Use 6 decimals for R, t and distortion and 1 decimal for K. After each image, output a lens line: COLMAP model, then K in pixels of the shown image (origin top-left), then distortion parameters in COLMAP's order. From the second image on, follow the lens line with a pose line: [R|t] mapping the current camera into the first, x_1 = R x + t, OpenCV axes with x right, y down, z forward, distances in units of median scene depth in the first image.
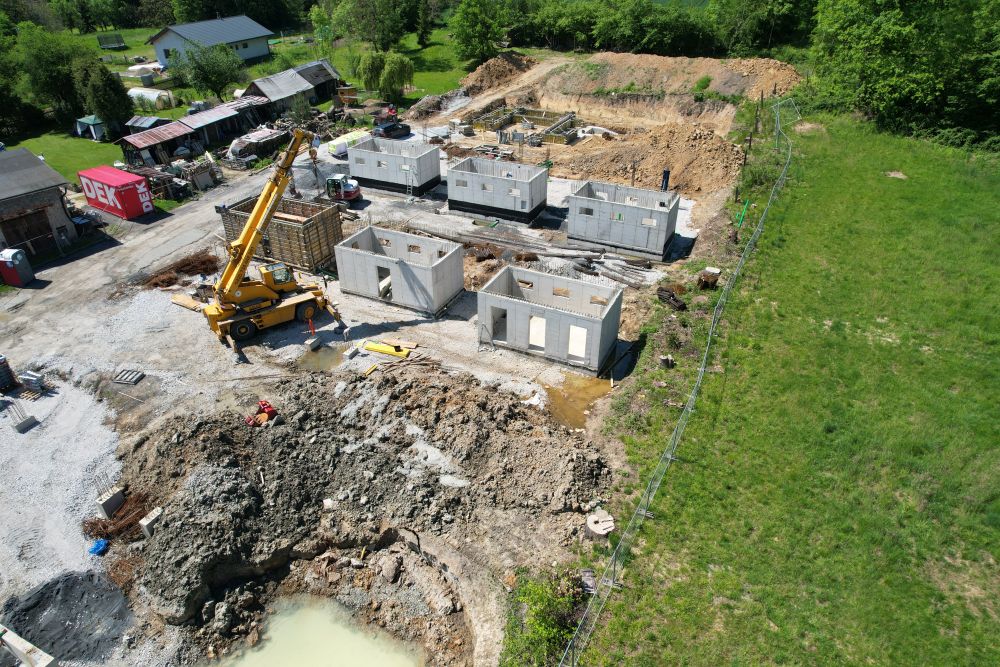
lens RADIAL K [[639.6, 0, 502.6], [0, 639.6, 339.8], [0, 0, 1]] dist [-0.085270, 0.073875]
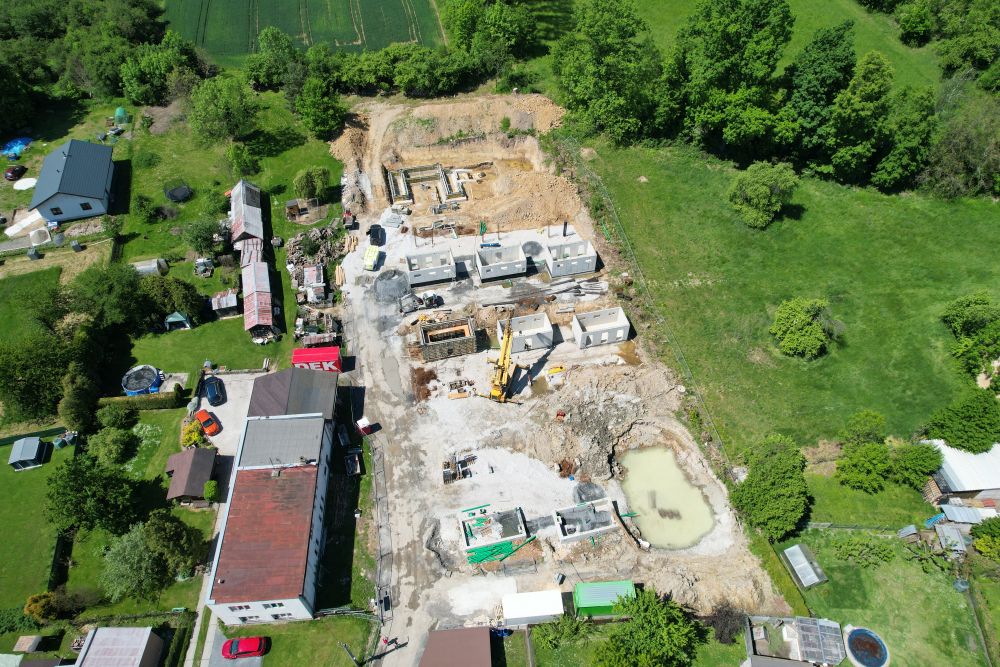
lens RADIAL K [[639.6, 0, 502.6], [0, 639.6, 339.8], [0, 0, 1]] dist [-0.085270, 0.073875]
pose [[0.779324, -0.469326, 0.415195, -1.234327], [0.339545, 0.873173, 0.349684, -0.957797], [-0.526653, -0.131539, 0.839842, -0.884076]]
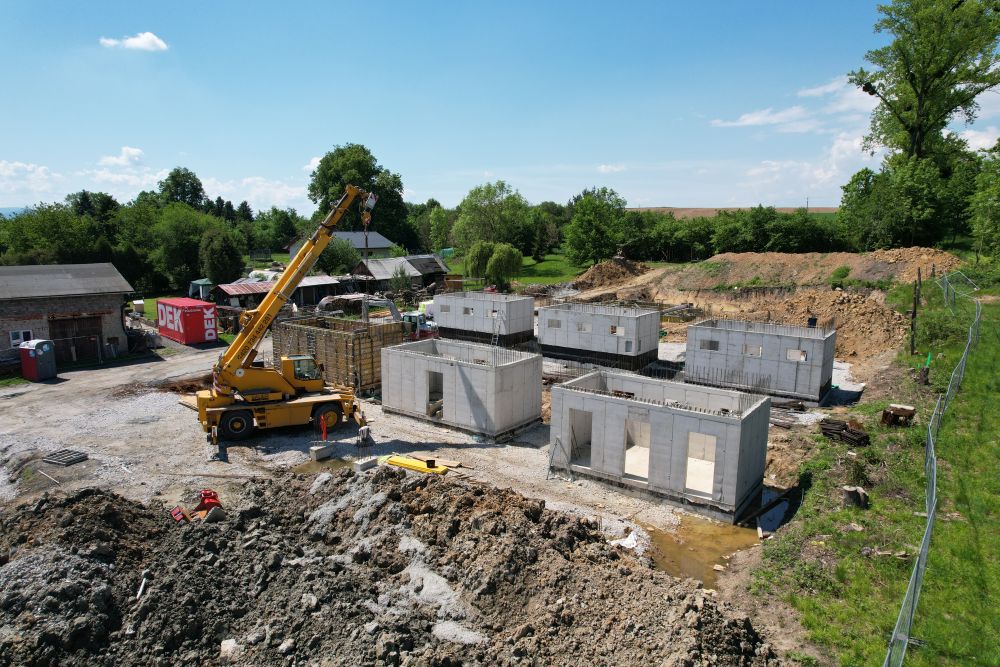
lens RADIAL K [[639.6, 0, 502.6], [0, 639.6, 339.8], [0, 0, 1]] dist [-0.085270, 0.073875]
pose [[0.982280, 0.040853, -0.182910, 0.030225], [-0.109646, 0.916771, -0.384068, 0.137695], [0.151997, 0.397318, 0.905006, 0.312961]]
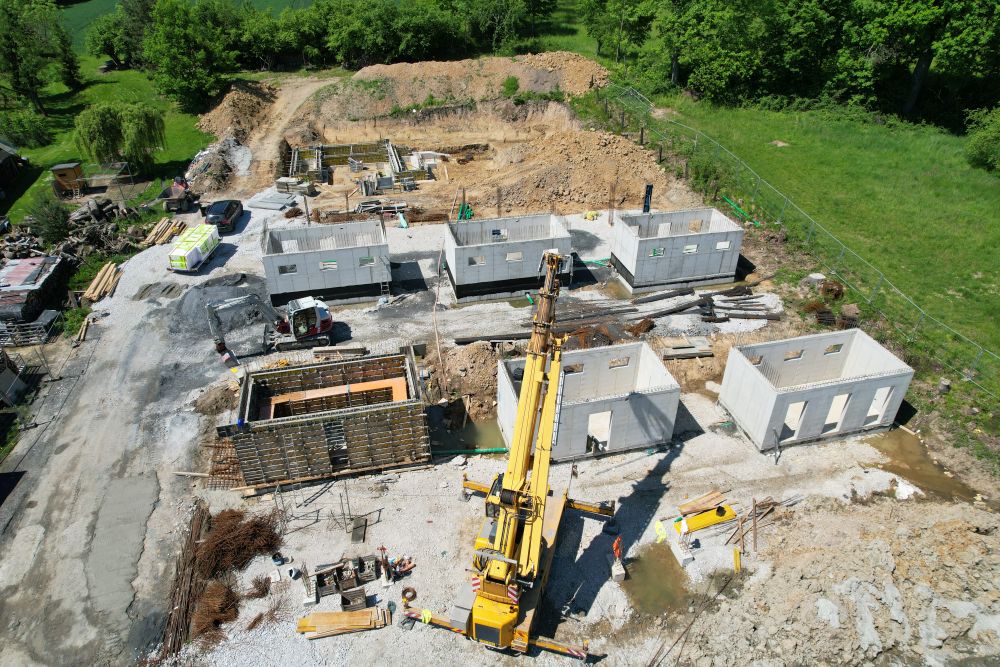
lens RADIAL K [[639.6, 0, 502.6], [0, 639.6, 339.8], [0, 0, 1]] dist [-0.085270, 0.073875]
pose [[0.776416, -0.341126, 0.529916, -0.618260], [0.339693, 0.934765, 0.104034, -0.299605], [-0.530836, 0.099235, 0.841645, 0.485008]]
